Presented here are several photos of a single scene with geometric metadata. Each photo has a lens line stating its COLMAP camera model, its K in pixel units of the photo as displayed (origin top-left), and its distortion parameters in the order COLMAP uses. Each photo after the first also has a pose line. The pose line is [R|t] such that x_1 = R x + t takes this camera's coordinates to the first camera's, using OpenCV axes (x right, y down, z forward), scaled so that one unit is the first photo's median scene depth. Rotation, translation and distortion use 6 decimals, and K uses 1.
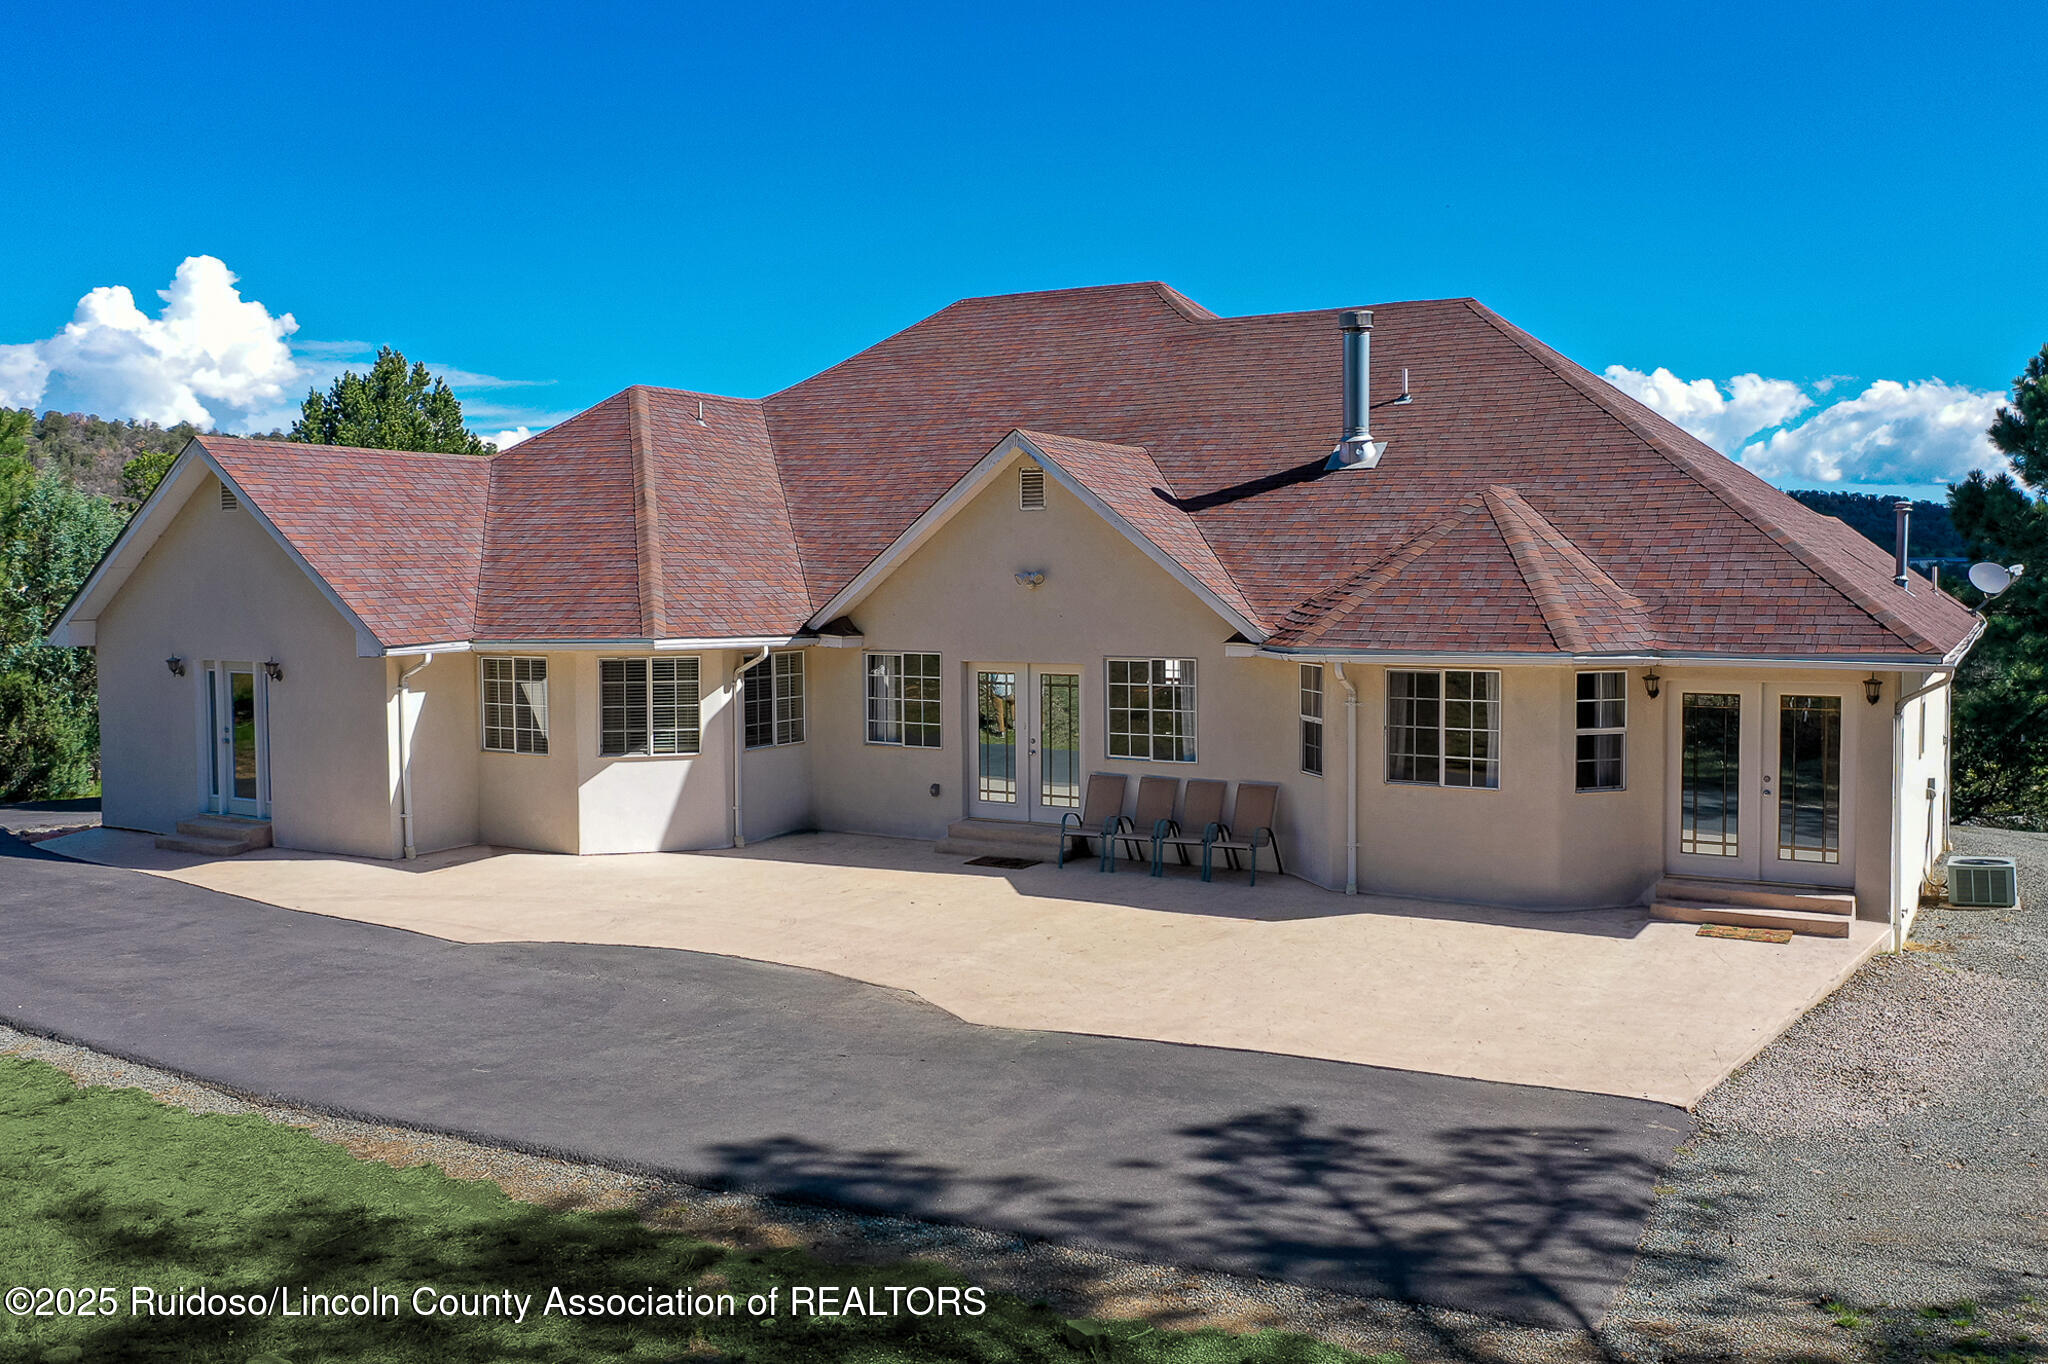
lens RADIAL K [[1712.0, 0, 1070.6], [0, 1712.0, 660.4], [0, 0, 1]] dist [-0.001224, 0.000949]
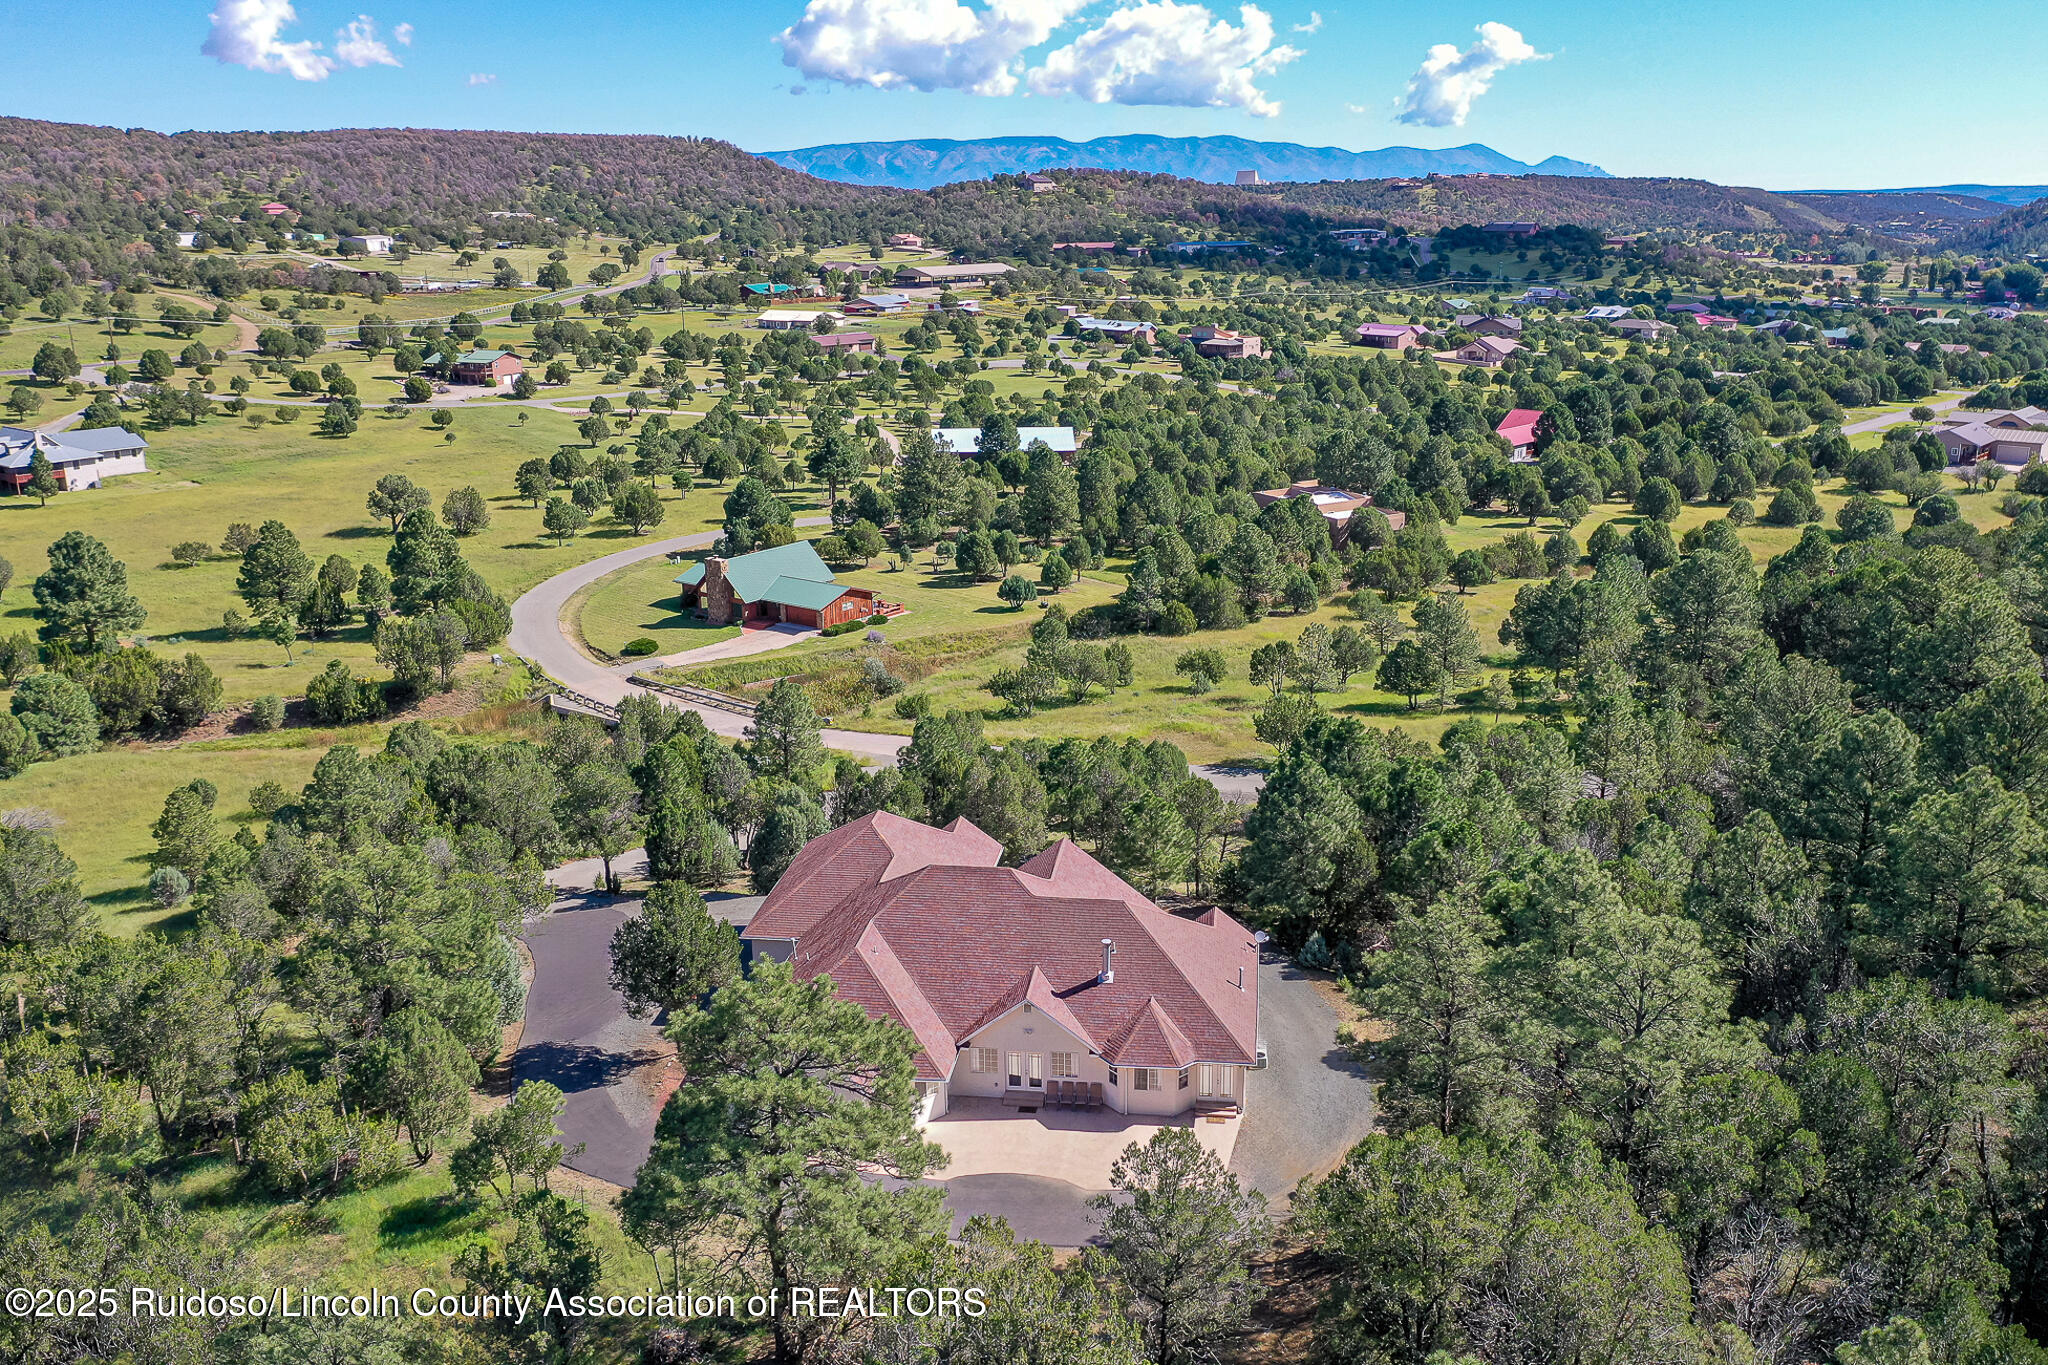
lens RADIAL K [[1712.0, 0, 1093.0], [0, 1712.0, 700.7], [0, 0, 1]] dist [-0.001224, 0.000949]
pose [[0.913861, -0.113517, 0.389837, -1.214864], [0.013101, 0.967867, 0.251122, -1.614460], [-0.405817, -0.224383, 0.885983, -2.074958]]
